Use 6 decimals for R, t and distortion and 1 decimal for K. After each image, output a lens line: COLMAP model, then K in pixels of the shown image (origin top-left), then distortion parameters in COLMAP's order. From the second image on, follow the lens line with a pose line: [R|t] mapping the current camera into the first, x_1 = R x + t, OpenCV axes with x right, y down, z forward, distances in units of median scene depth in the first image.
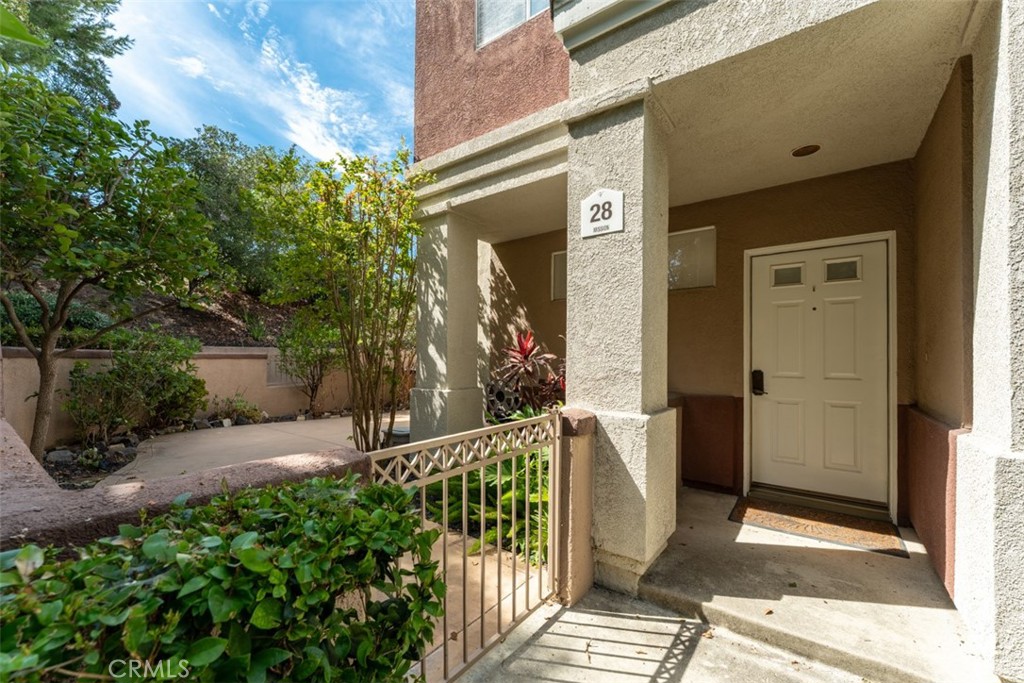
lens RADIAL K [[407.8, 0, 507.4], [0, 407.8, 345.8], [0, 0, 1]] dist [0.001905, -0.000950]
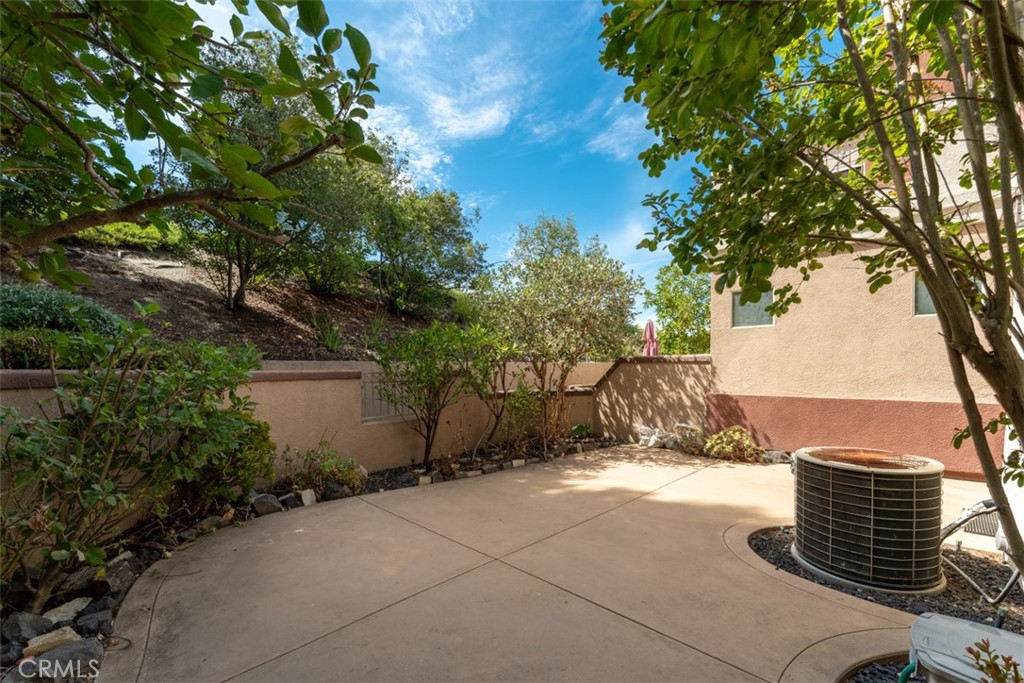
lens RADIAL K [[407.8, 0, 519.2], [0, 407.8, 366.4], [0, 0, 1]] dist [0.001905, -0.000950]
pose [[0.997286, -0.014580, -0.072170, -0.235109], [0.016068, 0.999669, 0.020080, 0.003619], [0.071853, -0.021185, 0.997190, 0.309503]]
